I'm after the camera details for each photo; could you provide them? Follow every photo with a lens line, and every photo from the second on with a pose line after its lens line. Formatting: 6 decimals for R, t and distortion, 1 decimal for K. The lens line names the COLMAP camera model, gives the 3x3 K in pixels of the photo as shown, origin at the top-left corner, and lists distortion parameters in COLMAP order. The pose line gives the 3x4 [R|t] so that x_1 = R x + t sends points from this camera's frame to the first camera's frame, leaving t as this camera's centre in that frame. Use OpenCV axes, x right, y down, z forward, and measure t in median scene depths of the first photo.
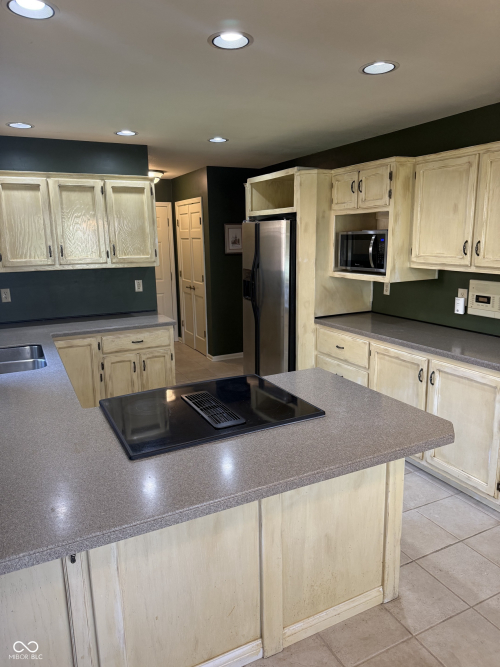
lens RADIAL K [[463.4, 0, 245.6], [0, 463.4, 333.6], [0, 0, 1]] dist [0.071787, -0.095574]
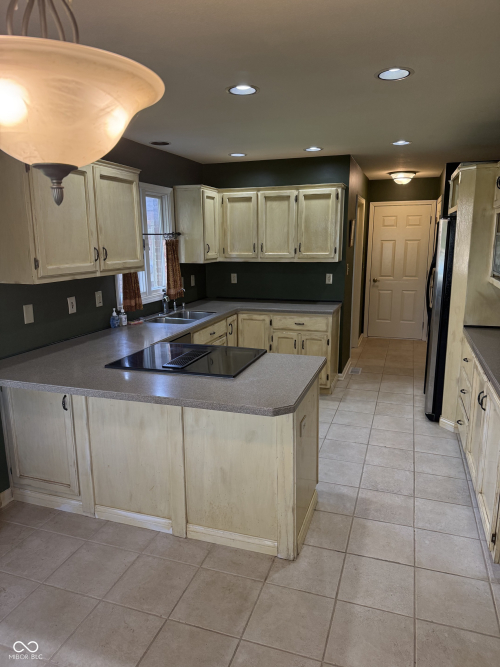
lens RADIAL K [[463.4, 0, 249.8], [0, 463.4, 336.1], [0, 0, 1]] dist [0.071787, -0.095574]
pose [[0.709827, 0.157515, -0.686538, 0.591568], [-0.151096, 0.986037, 0.070010, -0.019026], [0.687979, 0.054038, 0.723716, 0.056642]]
